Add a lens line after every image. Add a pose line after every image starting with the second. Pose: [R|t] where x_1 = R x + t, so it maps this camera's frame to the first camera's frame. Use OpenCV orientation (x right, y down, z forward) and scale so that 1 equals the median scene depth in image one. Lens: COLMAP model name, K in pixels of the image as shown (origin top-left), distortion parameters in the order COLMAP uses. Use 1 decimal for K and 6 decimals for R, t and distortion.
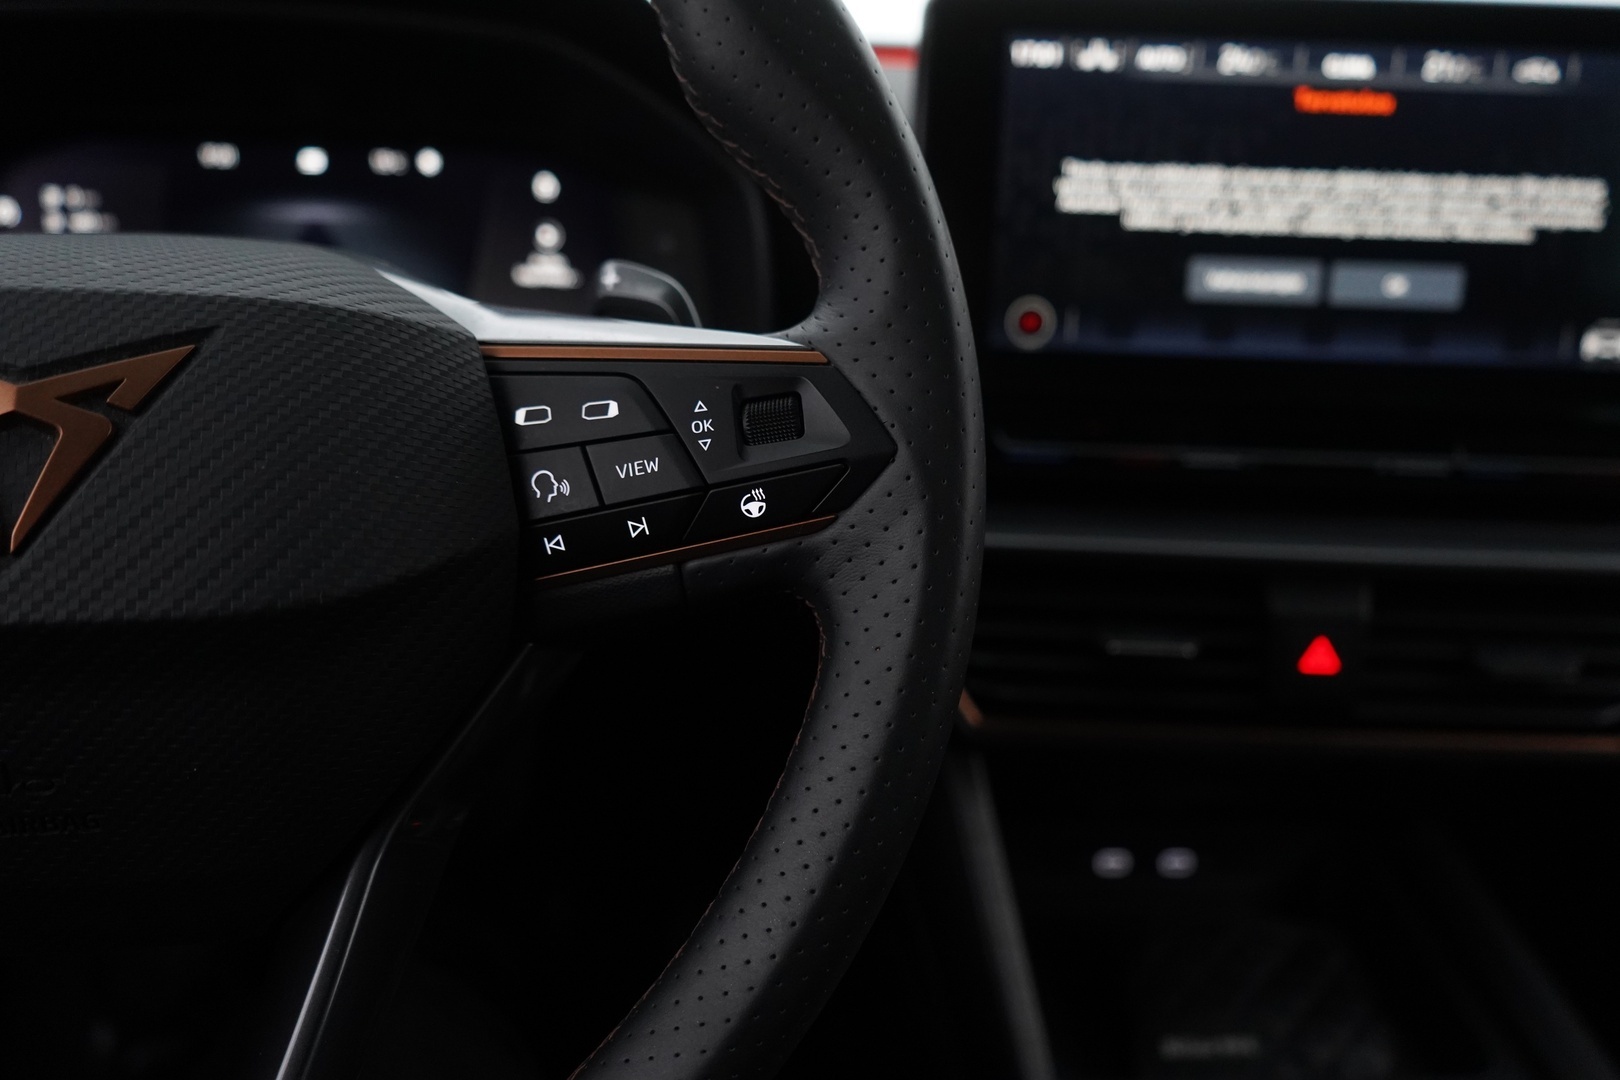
lens RADIAL K [[1303.0, 0, 812.7], [0, 1303.0, 531.7], [0, 0, 1]] dist [-0.029465, 0.036648]
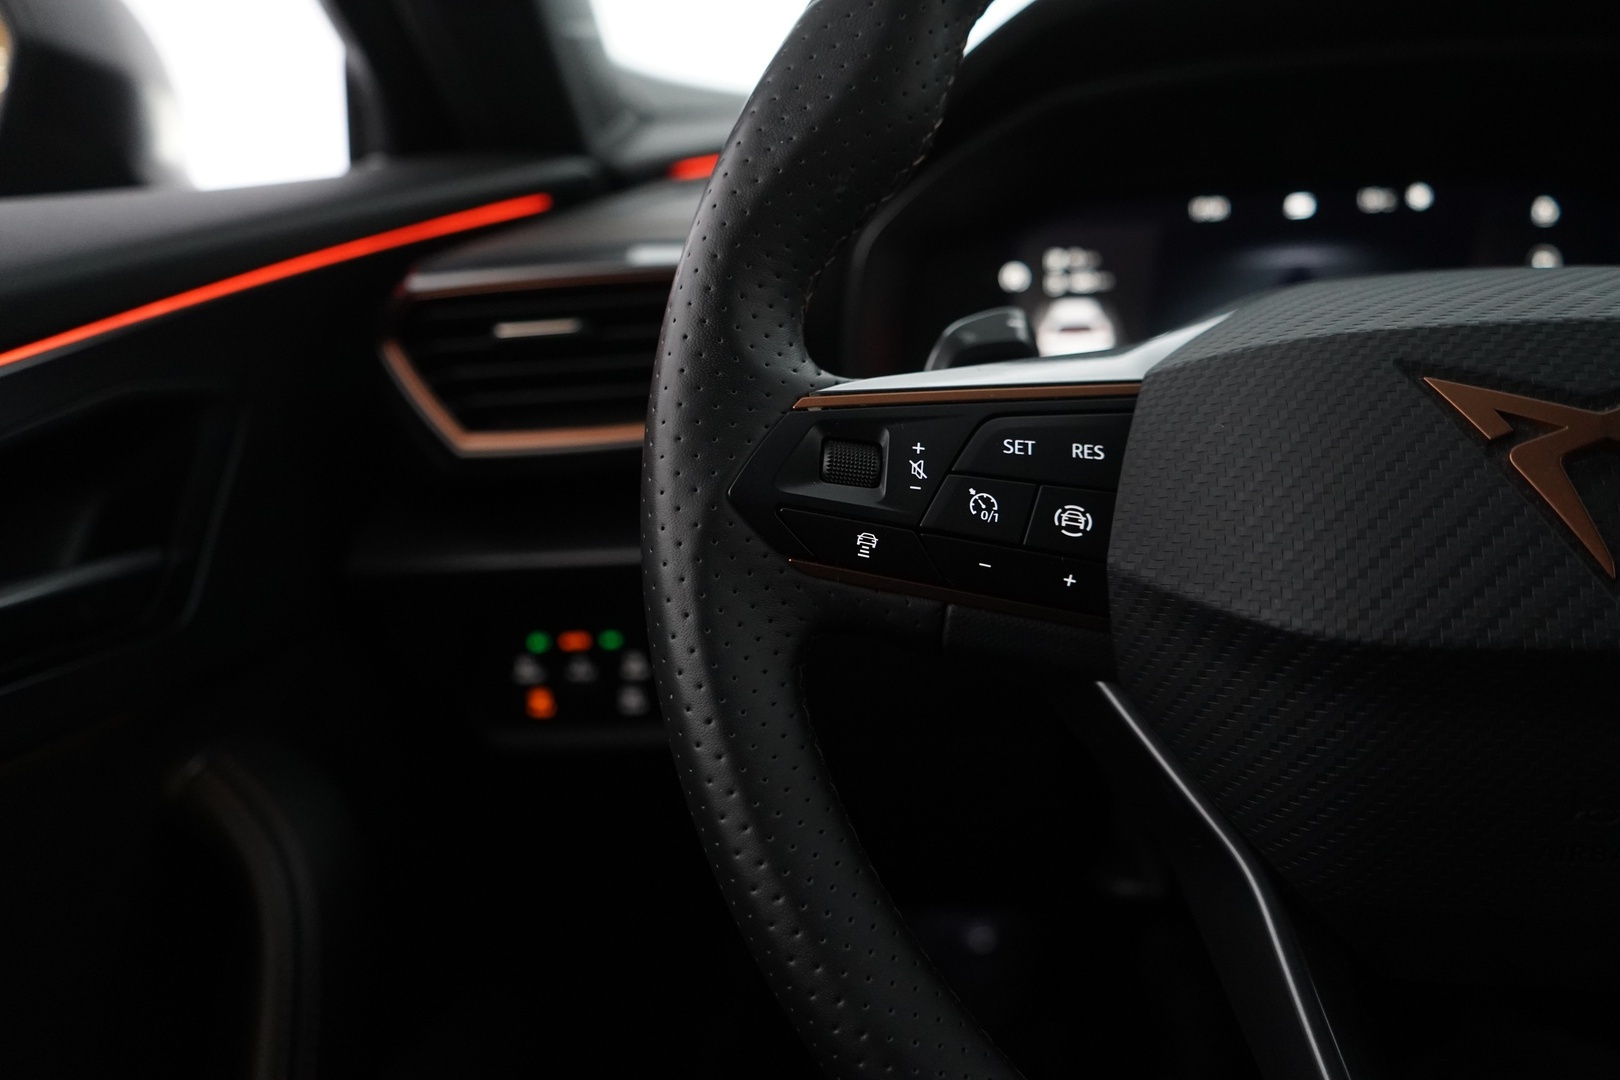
lens RADIAL K [[1303.0, 0, 802.4], [0, 1303.0, 550.7], [0, 0, 1]] dist [-0.029465, 0.036648]
pose [[0.930092, 0.001619, -0.367324, -0.690535], [-0.012065, 0.999585, -0.026144, 0.023638], [0.367129, 0.028748, 0.929726, -0.129168]]
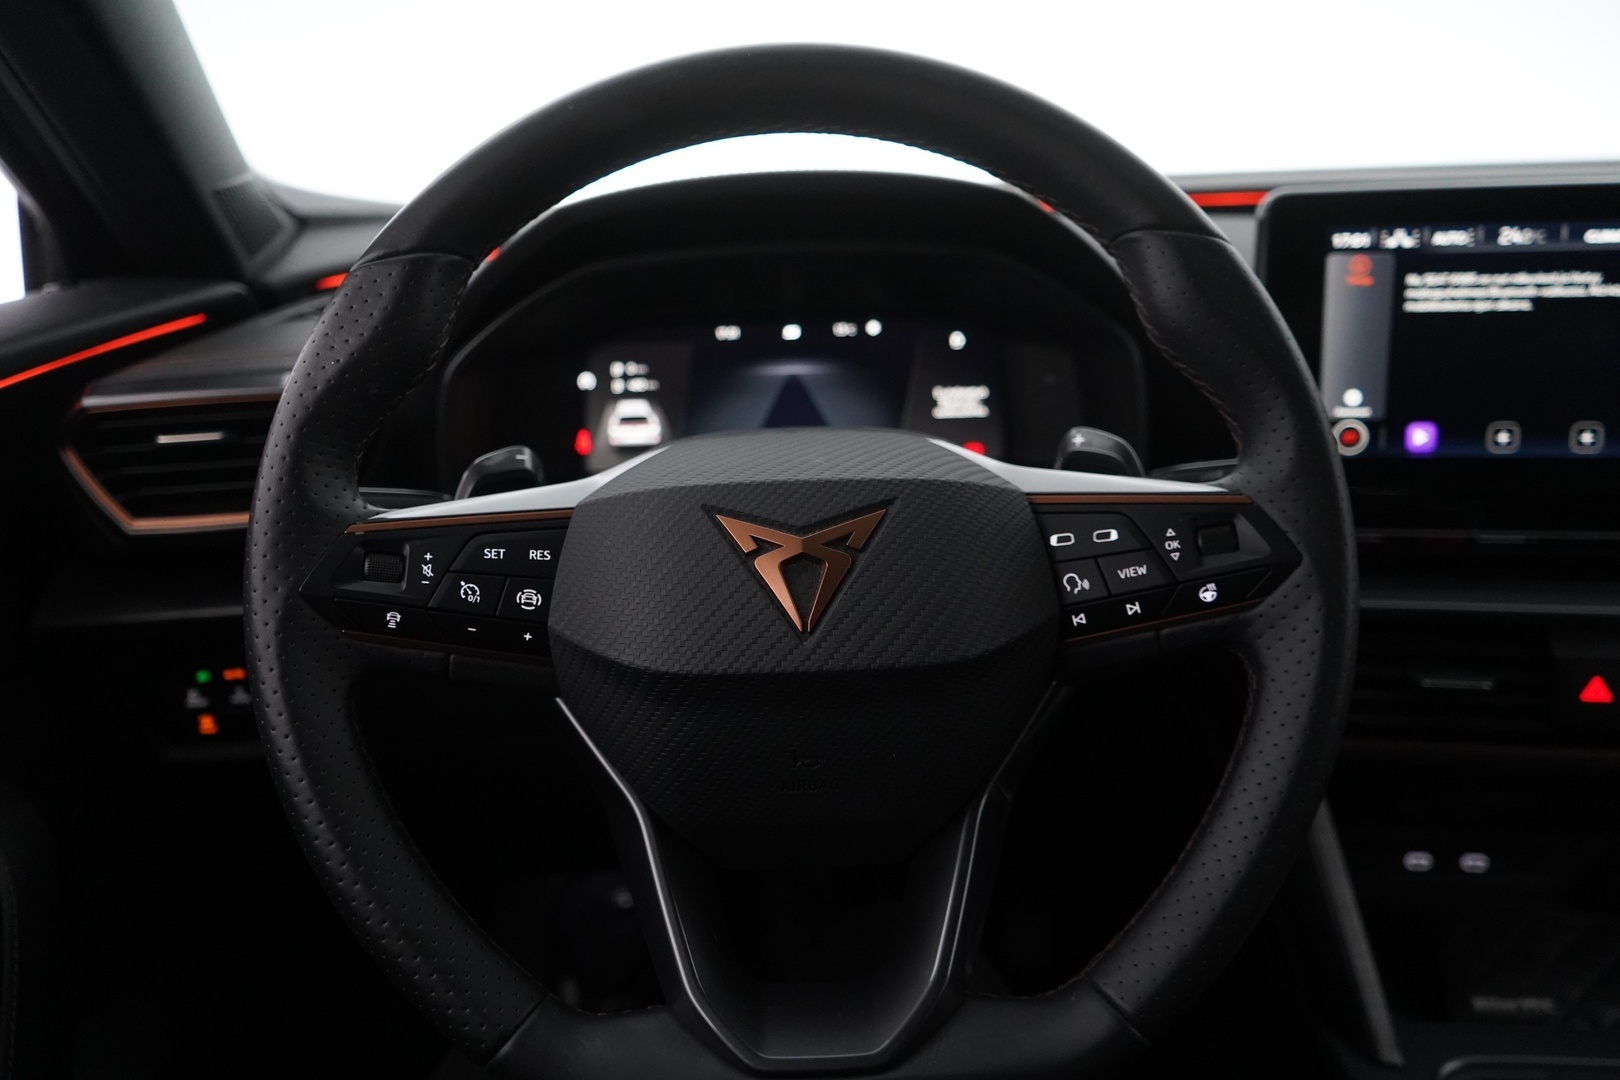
lens RADIAL K [[1303.0, 0, 816.7], [0, 1303.0, 538.4], [0, 0, 1]] dist [-0.029465, 0.036648]
pose [[0.985593, -0.022425, -0.167638, -0.245611], [0.017854, 0.999428, -0.028727, -0.050295], [0.168187, 0.025320, 0.985430, -0.645046]]
